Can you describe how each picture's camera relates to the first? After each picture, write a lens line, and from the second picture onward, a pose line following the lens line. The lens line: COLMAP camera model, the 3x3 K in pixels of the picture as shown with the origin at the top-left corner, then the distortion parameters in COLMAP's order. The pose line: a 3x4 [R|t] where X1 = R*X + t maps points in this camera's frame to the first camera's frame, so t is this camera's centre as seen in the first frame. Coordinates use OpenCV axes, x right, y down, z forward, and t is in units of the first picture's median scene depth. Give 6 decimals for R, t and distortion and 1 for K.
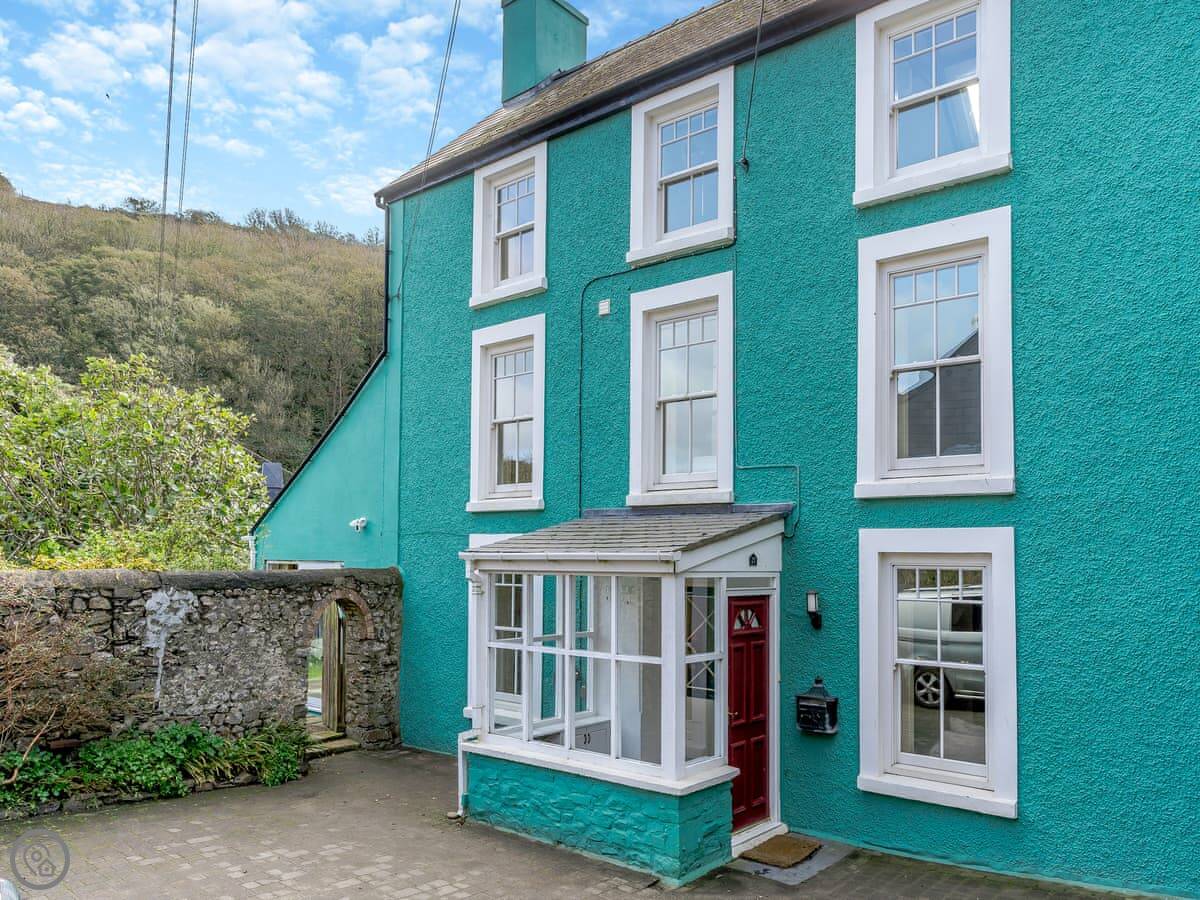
lens RADIAL K [[872.3, 0, 599.8], [0, 872.3, 556.6], [0, 0, 1]] dist [0.002720, -0.001535]
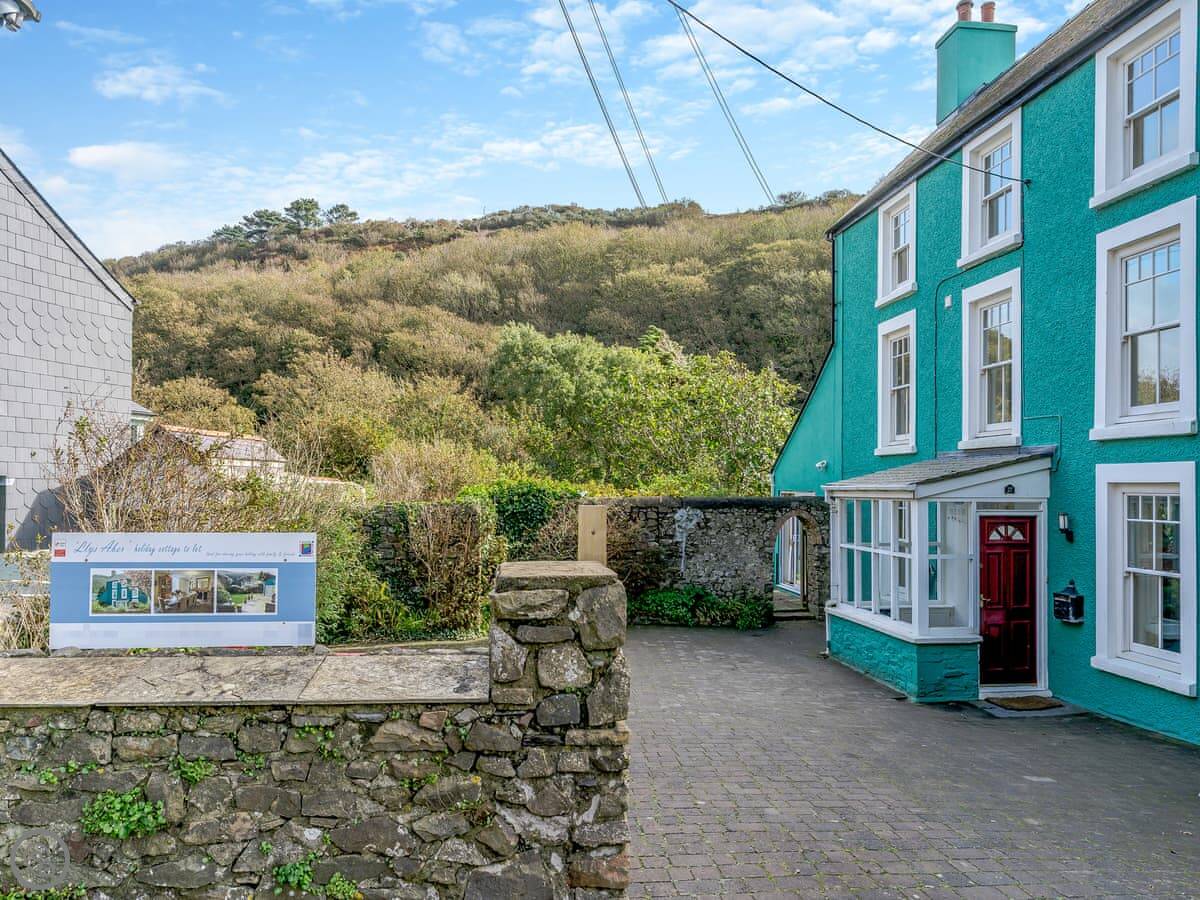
lens RADIAL K [[872.3, 0, 599.8], [0, 872.3, 556.6], [0, 0, 1]] dist [0.002720, -0.001535]
pose [[0.727553, 0.047157, -0.684429, 0.579634], [0.007468, 0.997031, 0.076633, -0.000337], [0.686011, -0.060866, 0.725041, -0.385123]]
